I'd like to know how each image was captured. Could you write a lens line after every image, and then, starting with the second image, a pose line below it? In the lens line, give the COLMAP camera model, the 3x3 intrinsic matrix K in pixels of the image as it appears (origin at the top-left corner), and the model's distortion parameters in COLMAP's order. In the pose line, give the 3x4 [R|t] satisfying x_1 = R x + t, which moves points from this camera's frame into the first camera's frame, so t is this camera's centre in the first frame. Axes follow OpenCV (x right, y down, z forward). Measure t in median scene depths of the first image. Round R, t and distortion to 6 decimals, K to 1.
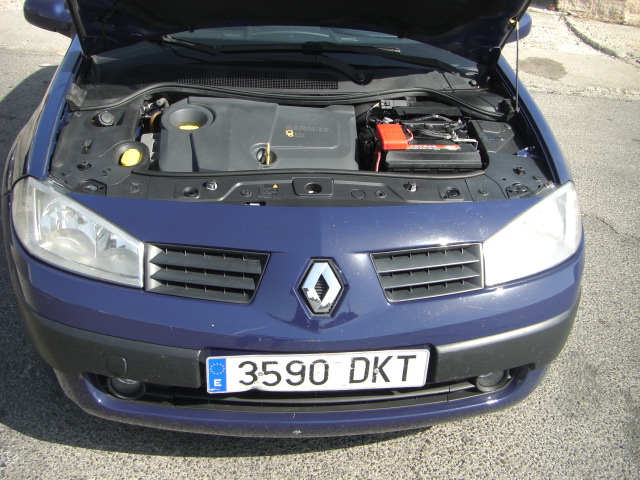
lens RADIAL K [[741.0, 0, 318.9], [0, 741.0, 225.4], [0, 0, 1]] dist [-0.212859, 0.181508]
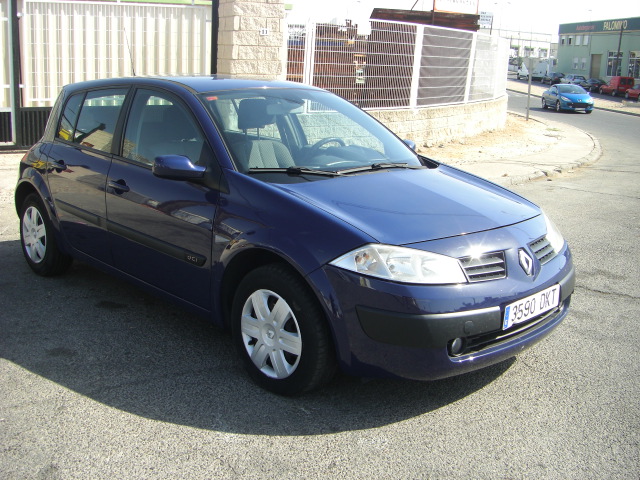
lens RADIAL K [[741.0, 0, 318.9], [0, 741.0, 225.4], [0, 0, 1]] dist [-0.212859, 0.181508]
pose [[0.776984, -0.156888, 0.609657, -1.574728], [0.291633, 0.947964, -0.127727, 0.076269], [-0.557894, 0.277038, 0.782307, -0.256001]]
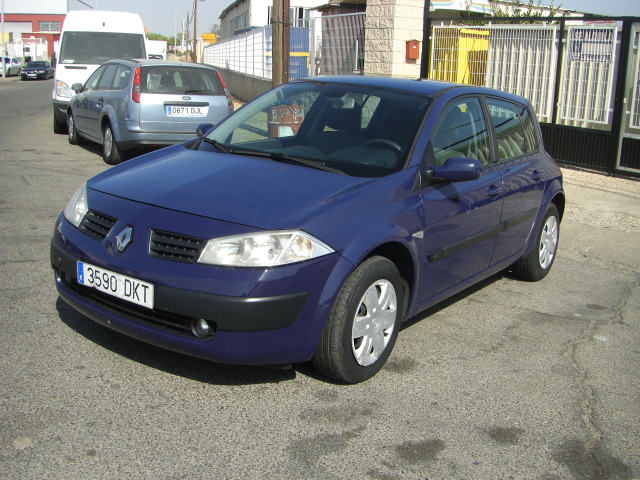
lens RADIAL K [[741.0, 0, 318.9], [0, 741.0, 225.4], [0, 0, 1]] dist [-0.212859, 0.181508]
pose [[0.751967, 0.137396, -0.644724, 1.579203], [-0.323439, 0.929119, -0.179237, 0.222909], [0.574398, 0.343309, 0.743105, -0.148070]]
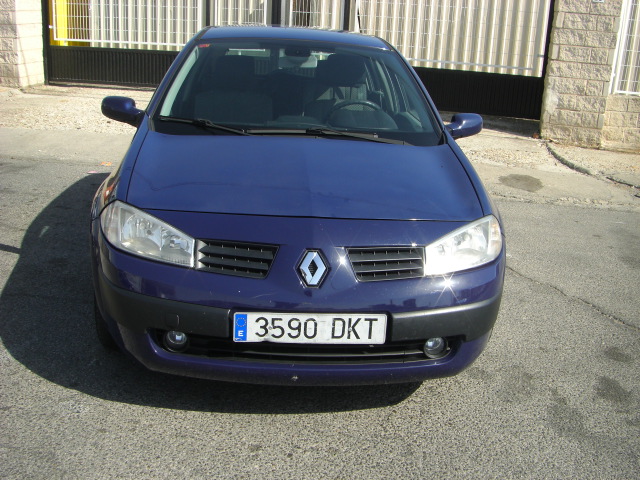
lens RADIAL K [[741.0, 0, 318.9], [0, 741.0, 225.4], [0, 0, 1]] dist [-0.212859, 0.181508]
pose [[0.999739, 0.011135, -0.019956, 0.043313], [-0.014773, 0.981161, -0.192625, 0.277716], [0.017435, 0.192869, 0.981070, -0.468872]]
